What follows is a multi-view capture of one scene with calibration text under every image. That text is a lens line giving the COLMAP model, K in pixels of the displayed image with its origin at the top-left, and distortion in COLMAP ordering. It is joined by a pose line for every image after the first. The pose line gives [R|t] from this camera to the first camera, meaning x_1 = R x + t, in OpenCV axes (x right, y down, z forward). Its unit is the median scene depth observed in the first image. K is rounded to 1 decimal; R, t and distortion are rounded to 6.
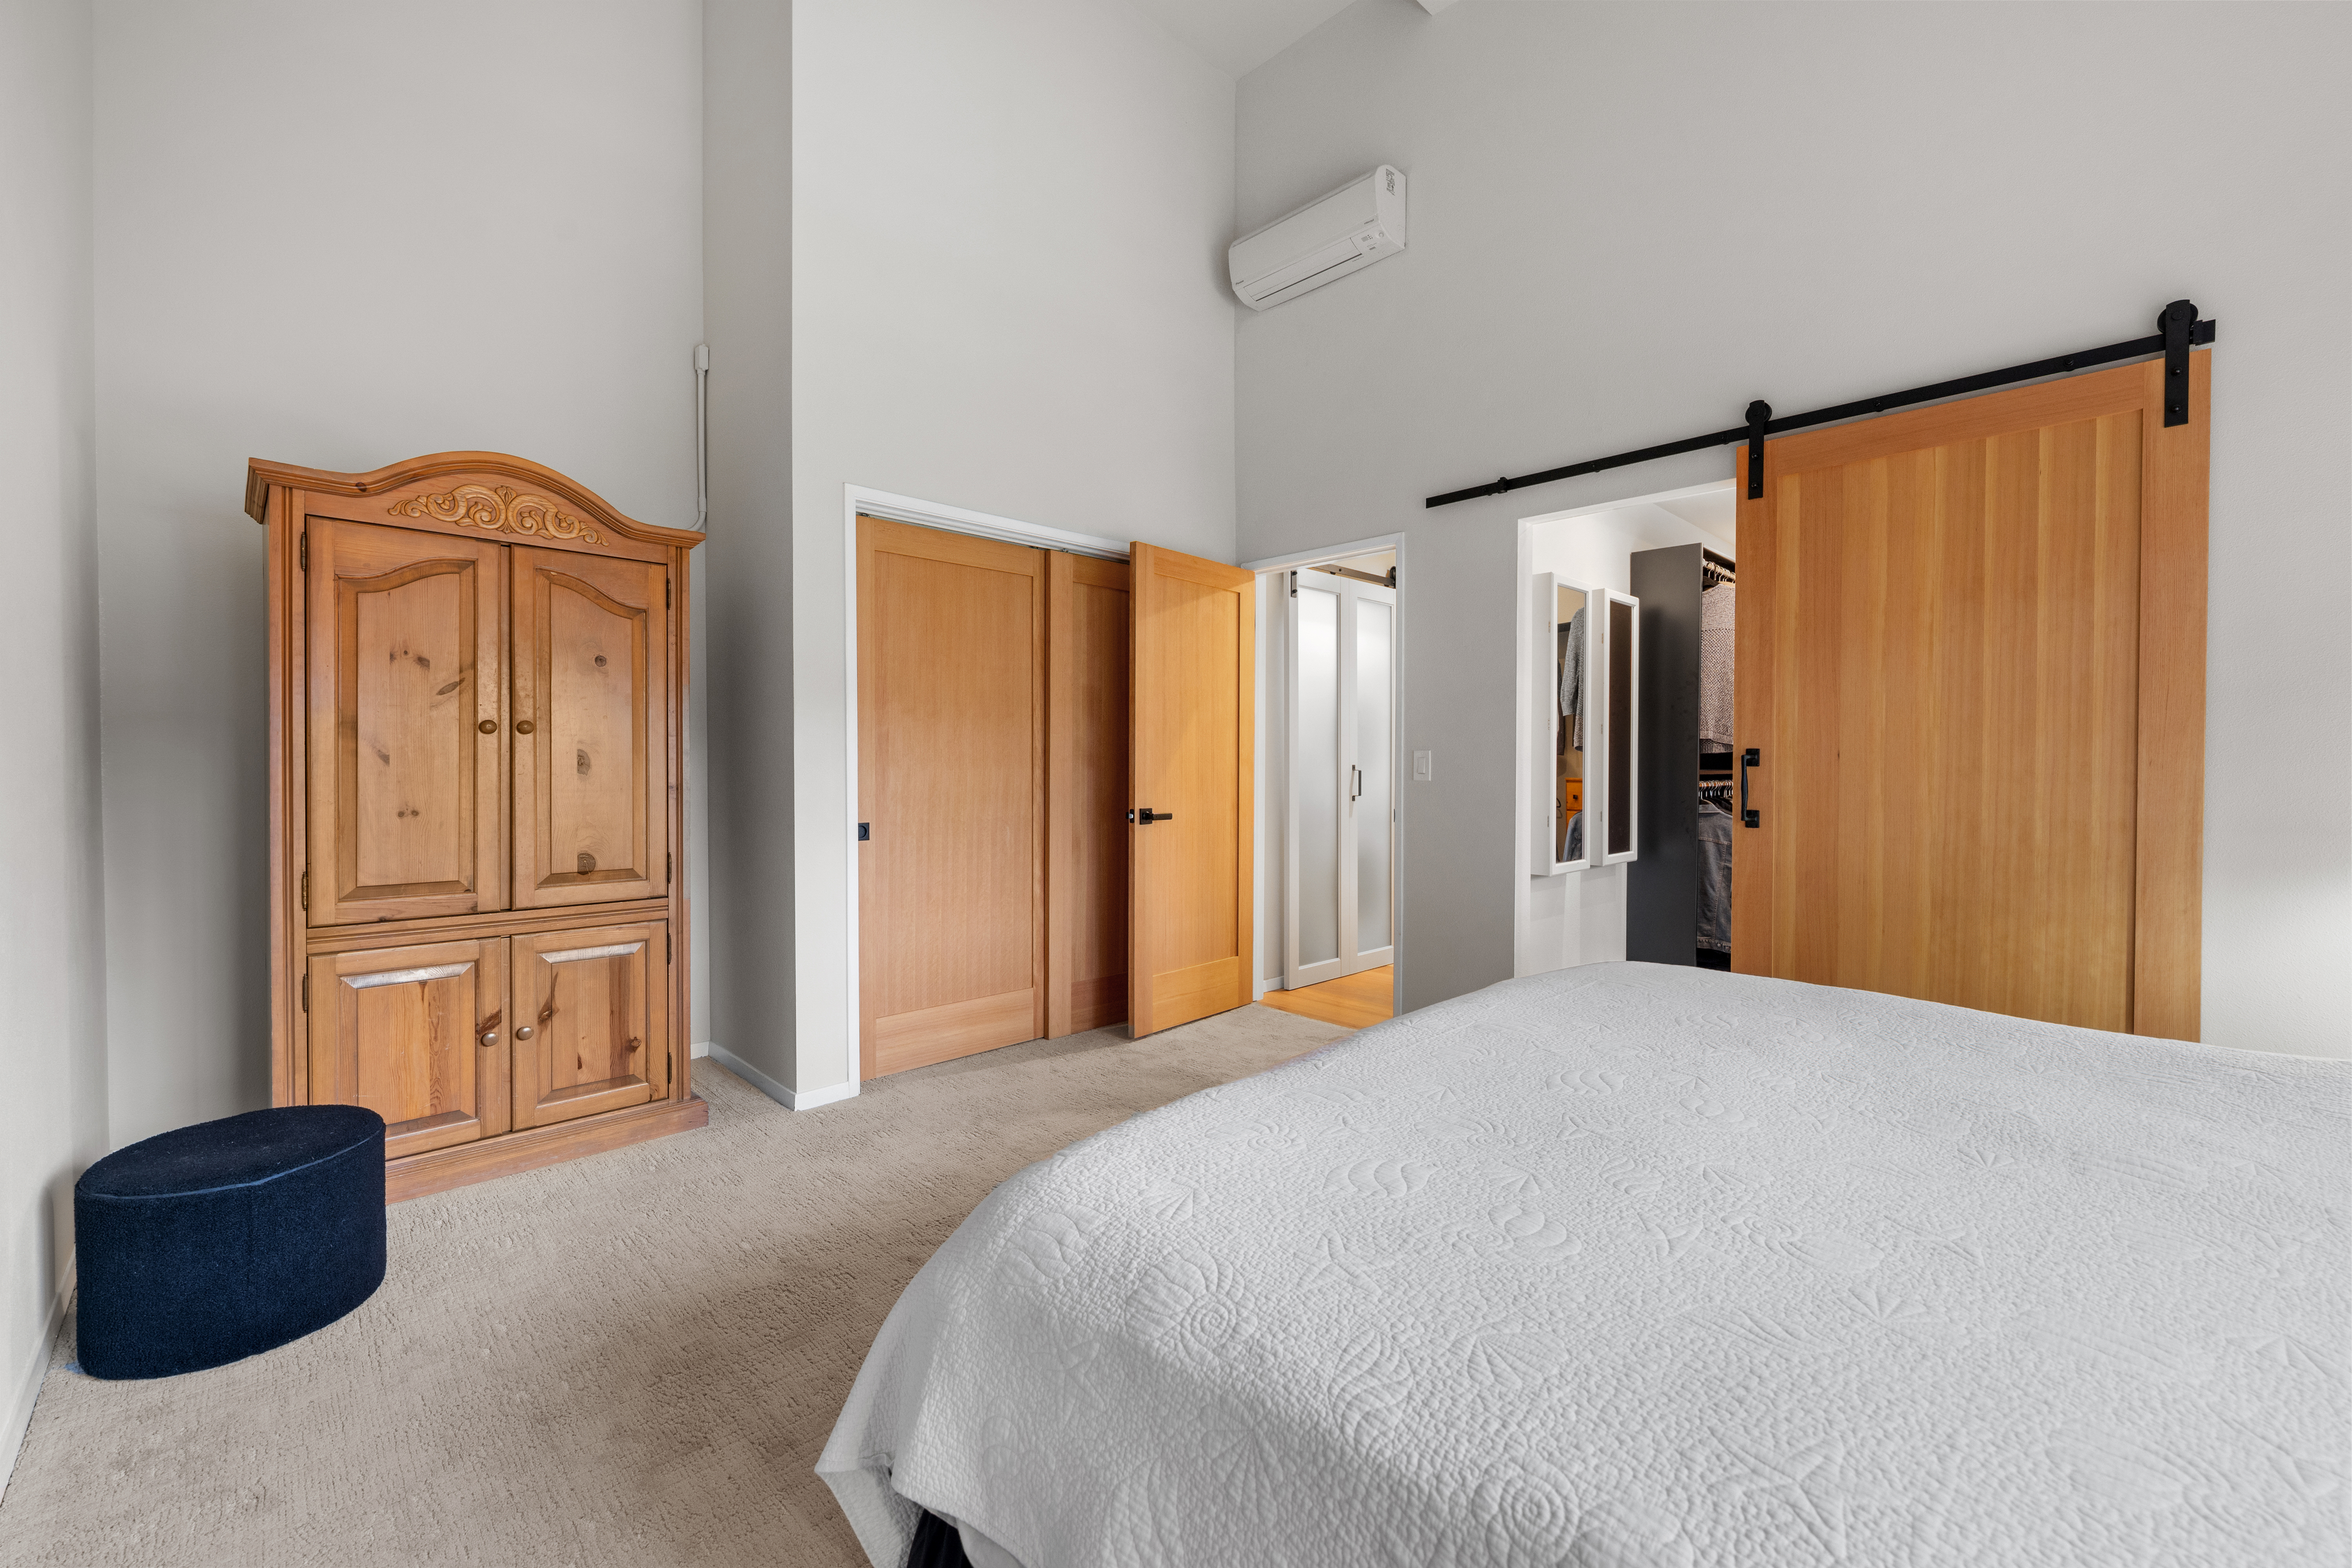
lens RADIAL K [[933.2, 0, 1176.0], [0, 933.2, 784.0], [0, 0, 1]] dist [-0.000680, -0.000198]
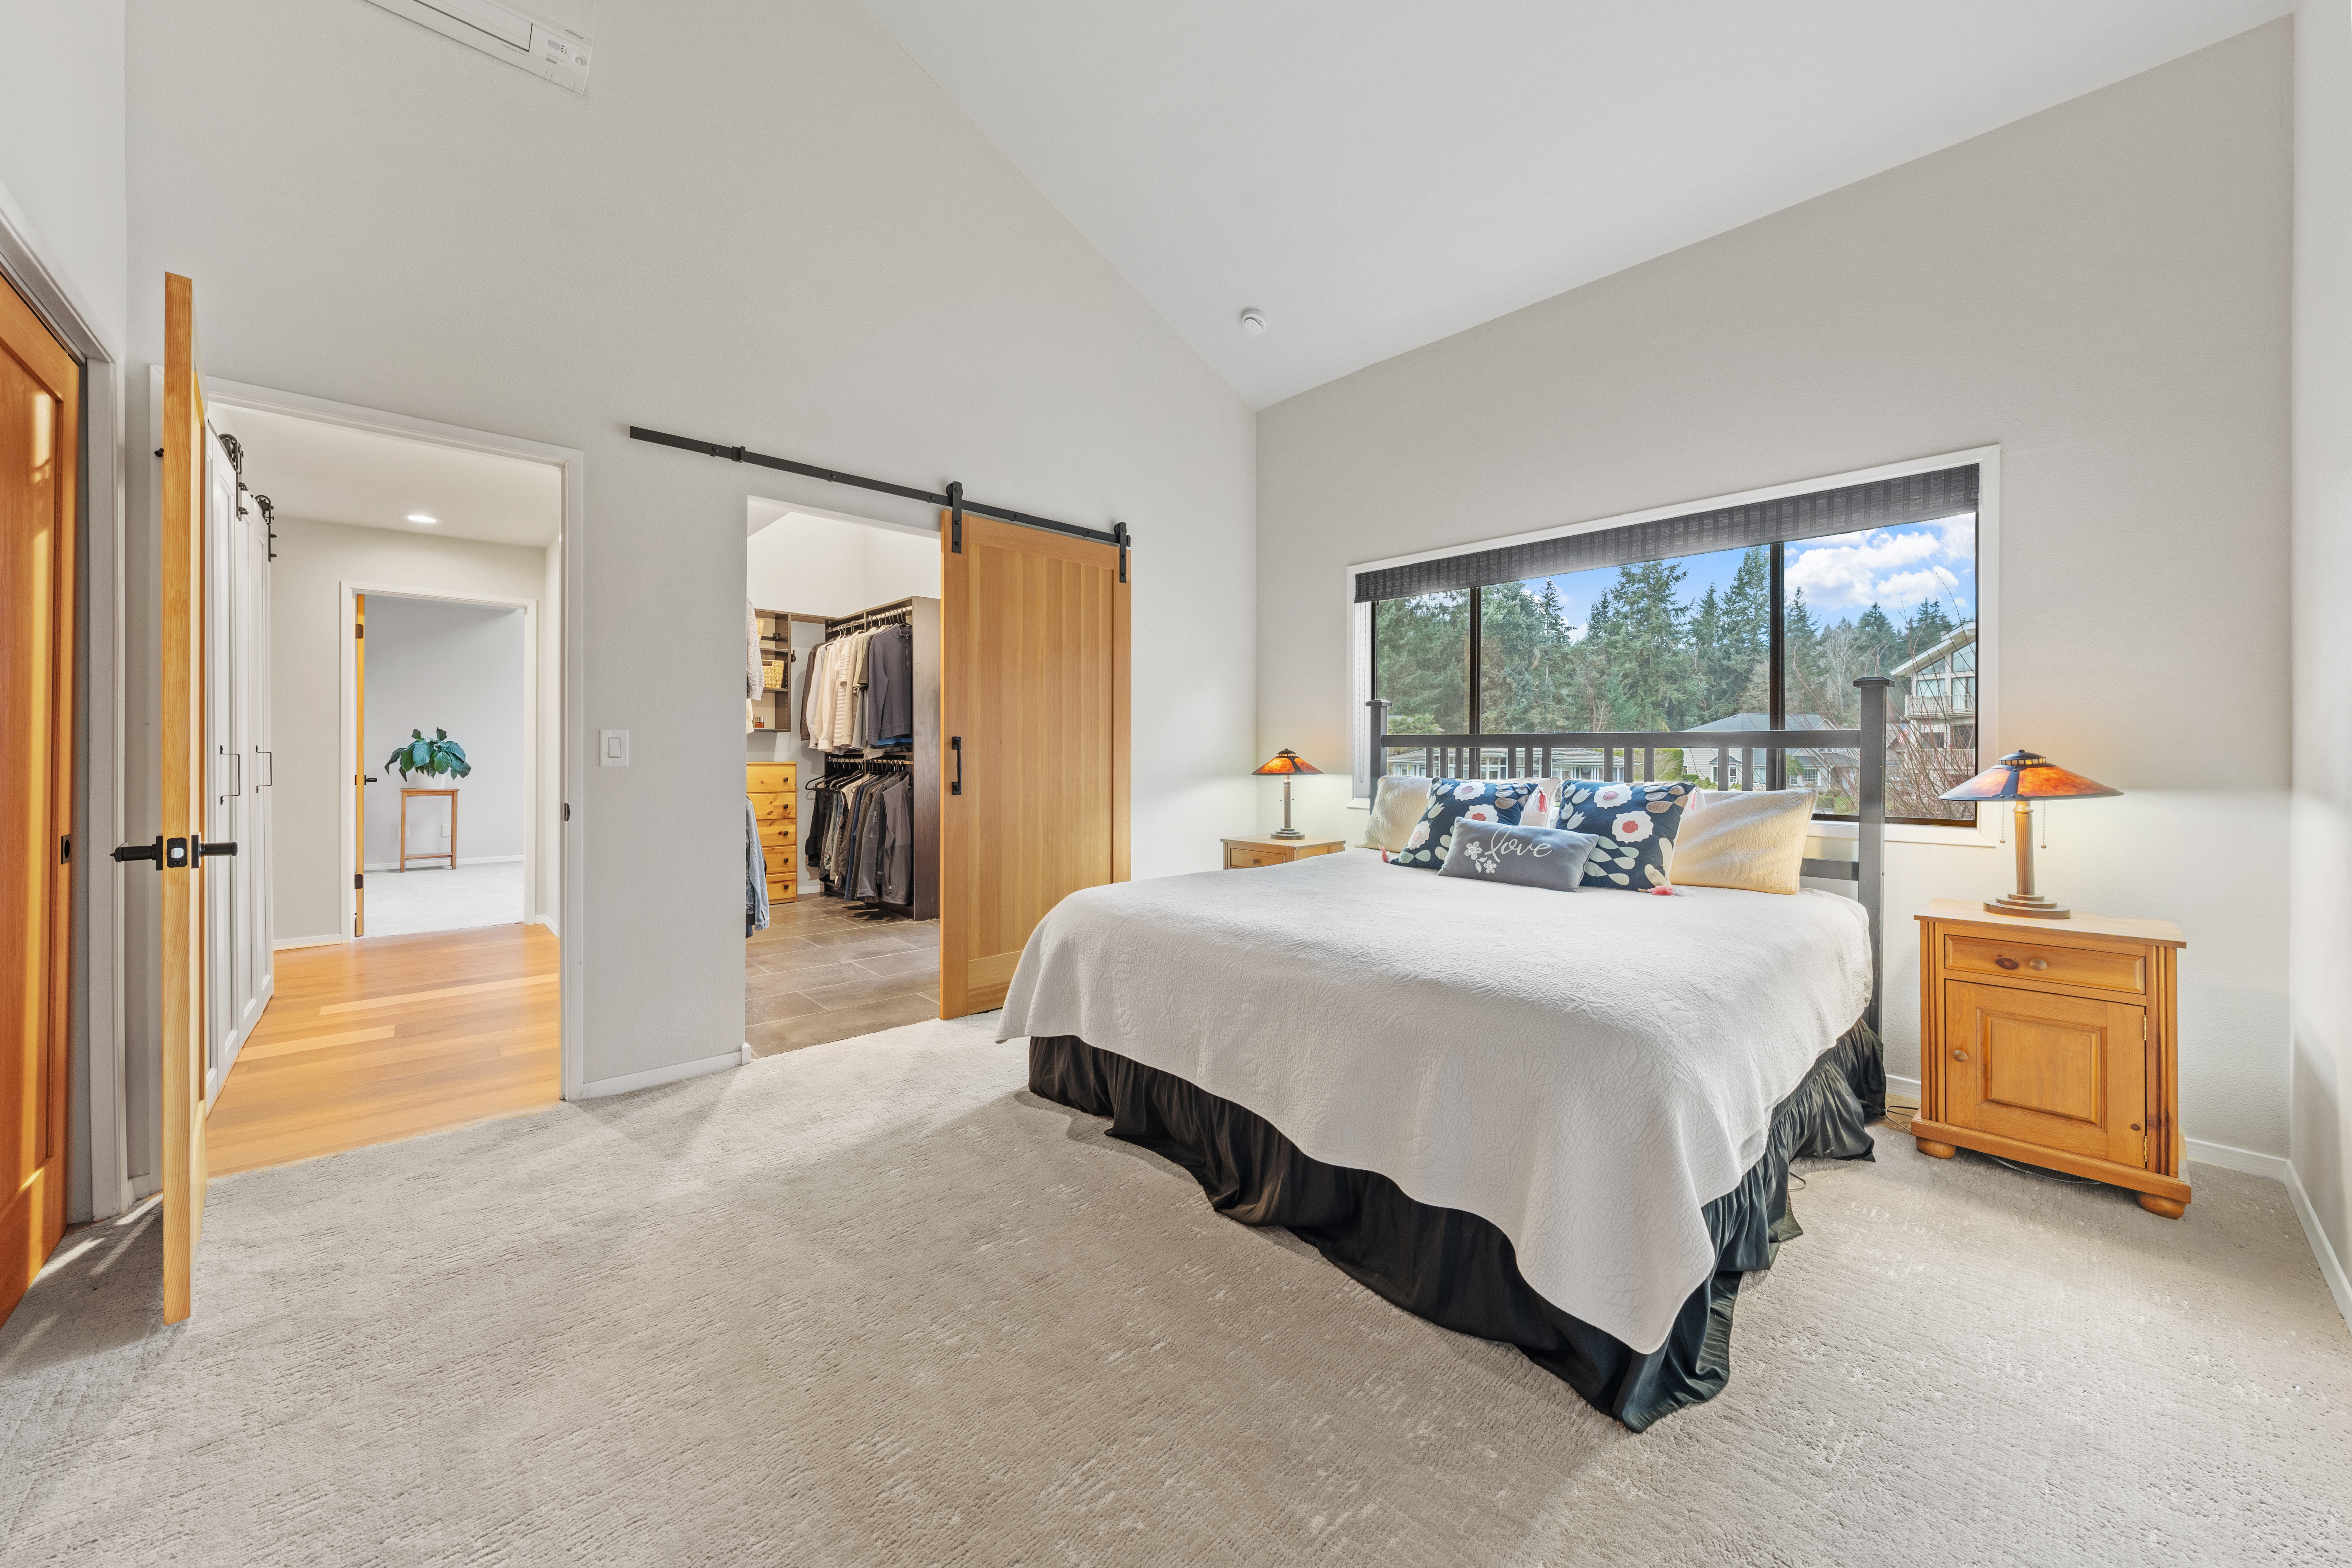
lens RADIAL K [[857.1, 0, 1181.8], [0, 857.1, 751.9], [0, 0, 1]] dist [0.001259, 0.000027]
pose [[0.038389, -0.007049, 0.999238, -0.637870], [0.010833, 0.999919, 0.006637, -0.021342], [-0.999204, 0.010570, 0.038462, 0.643887]]
